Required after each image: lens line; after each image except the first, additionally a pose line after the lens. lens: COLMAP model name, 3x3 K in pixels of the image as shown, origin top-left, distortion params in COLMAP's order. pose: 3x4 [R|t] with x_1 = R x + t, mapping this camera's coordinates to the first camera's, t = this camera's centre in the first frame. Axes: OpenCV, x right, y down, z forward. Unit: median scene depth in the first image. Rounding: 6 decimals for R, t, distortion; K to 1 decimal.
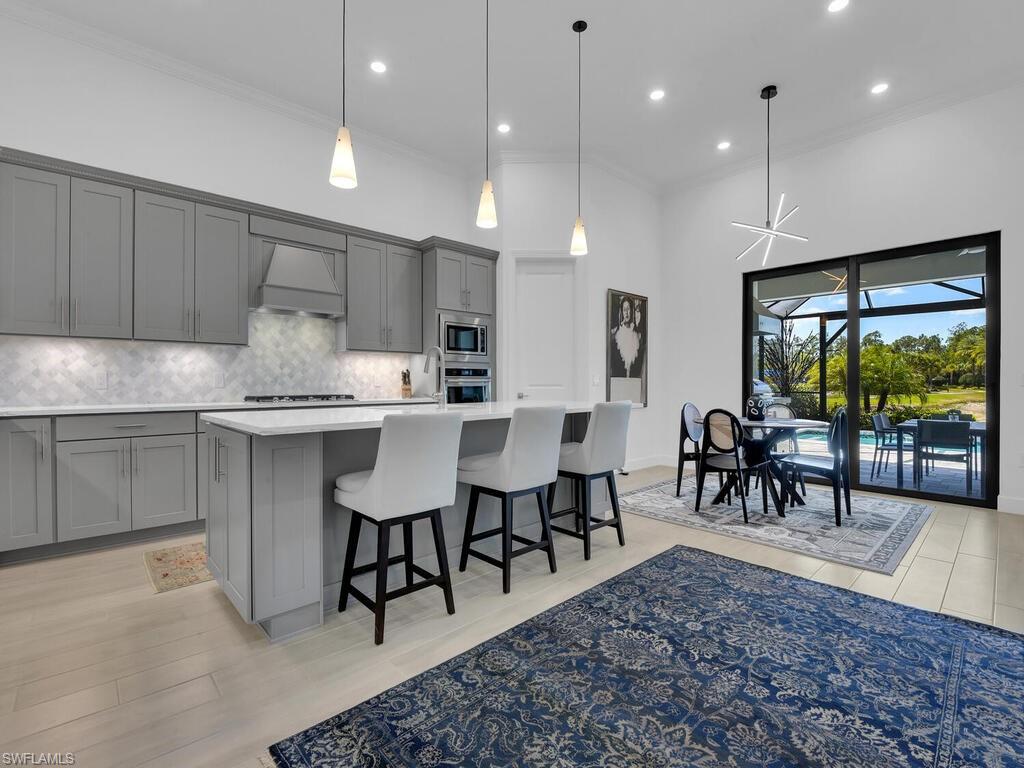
lens RADIAL K [[469.7, 0, 511.3], [0, 469.7, 380.9], [0, 0, 1]] dist [-0.003670, -0.002335]
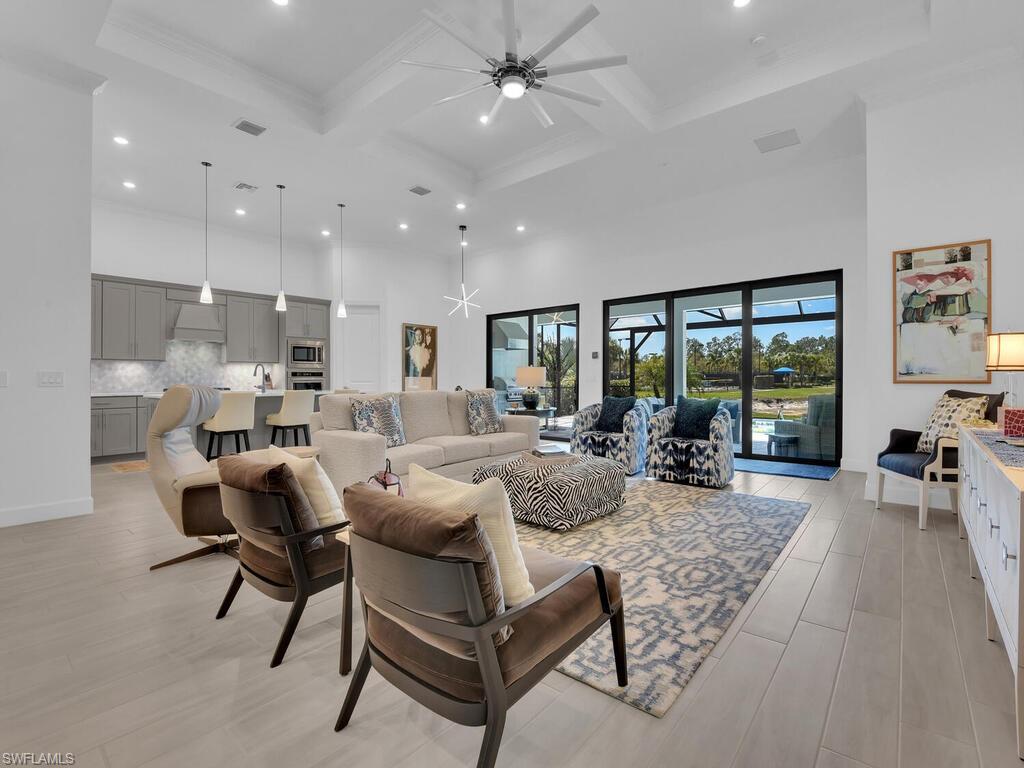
lens RADIAL K [[469.7, 0, 516.7], [0, 469.7, 377.0], [0, 0, 1]] dist [-0.003670, -0.002335]
pose [[0.991024, -0.002359, 0.133661, 0.498049], [0.002554, 0.999996, -0.001287, -0.005721], [-0.133658, 0.001617, 0.991026, -0.896435]]
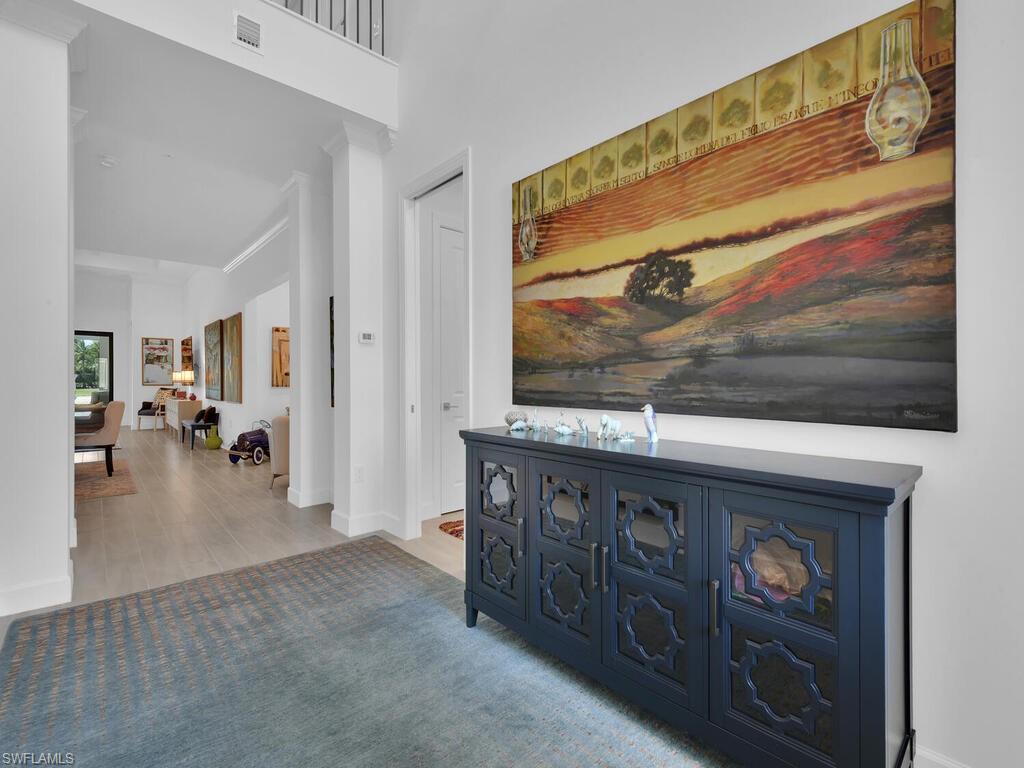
lens RADIAL K [[469.7, 0, 514.1], [0, 469.7, 384.1], [0, 0, 1]] dist [-0.003670, -0.002335]
pose [[0.009645, -0.011765, 0.999884, -1.200322], [-0.002670, 0.999927, 0.011791, -0.037072], [-0.999950, -0.002783, 0.009612, -2.149805]]
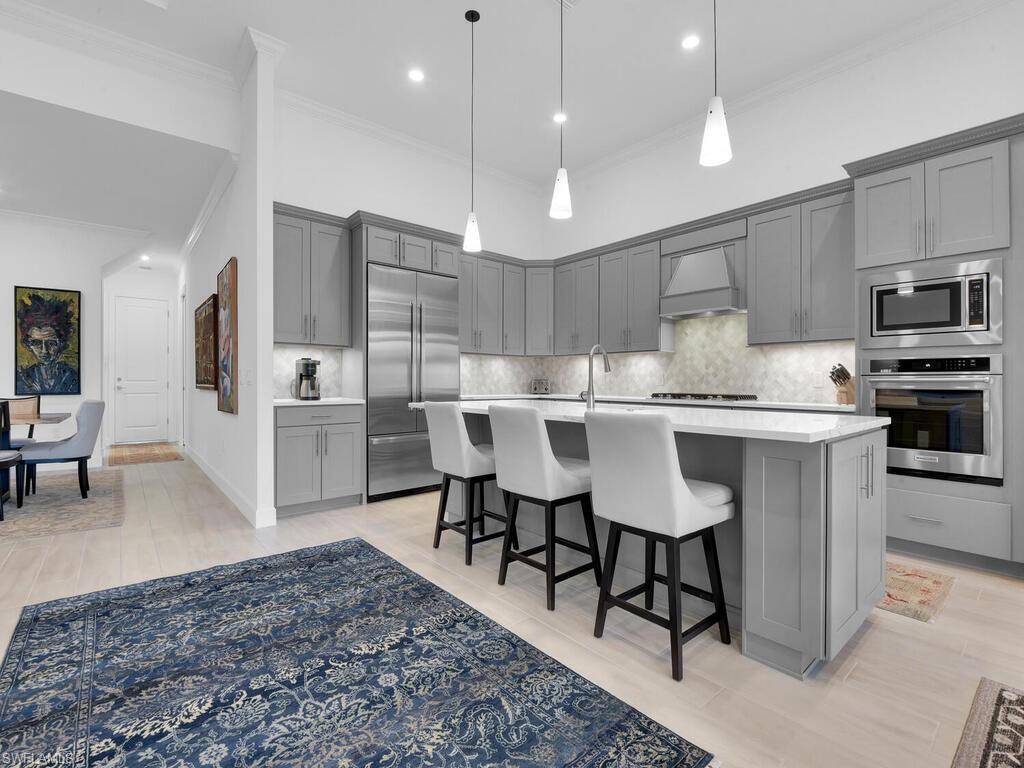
lens RADIAL K [[469.7, 0, 514.5], [0, 469.7, 381.7], [0, 0, 1]] dist [-0.003670, -0.002335]
pose [[-0.045601, 0.003552, -0.998953, 0.576491], [0.001777, 0.999992, 0.003474, -0.000597], [0.998958, -0.001617, -0.045607, 0.606183]]
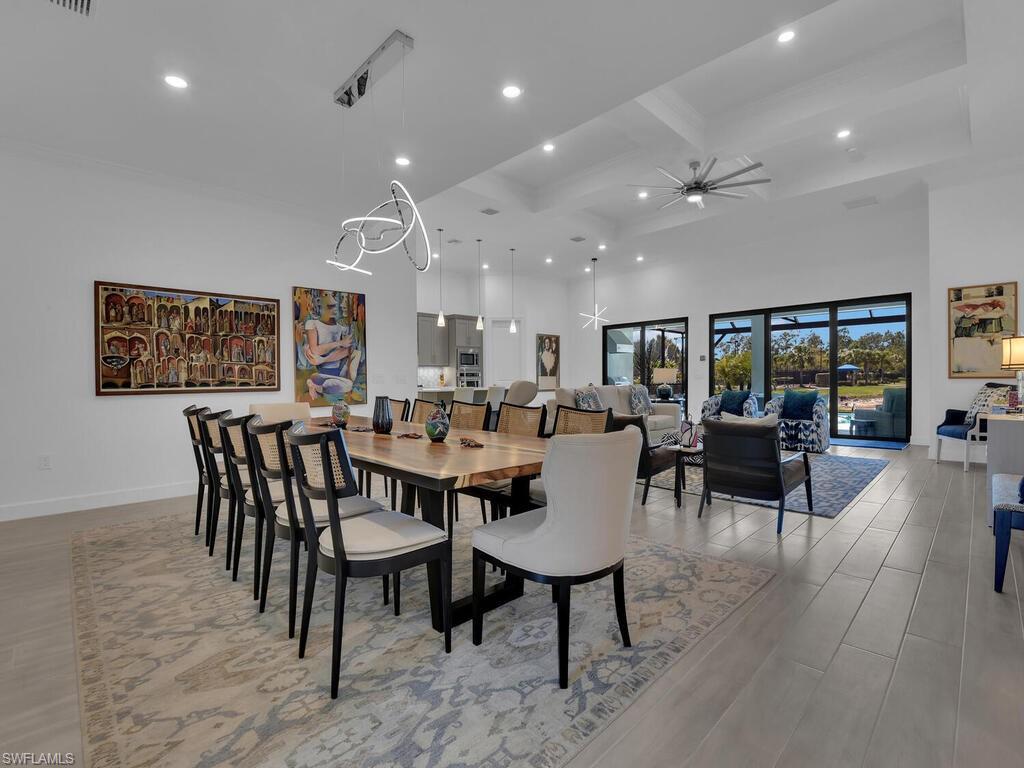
lens RADIAL K [[469.7, 0, 521.6], [0, 469.7, 377.7], [0, 0, 1]] dist [-0.003670, -0.002335]
pose [[0.998870, -0.008636, 0.046741, 0.053146], [0.008594, 0.999962, 0.001100, -0.007430], [-0.046749, -0.000697, 0.998906, -1.382270]]
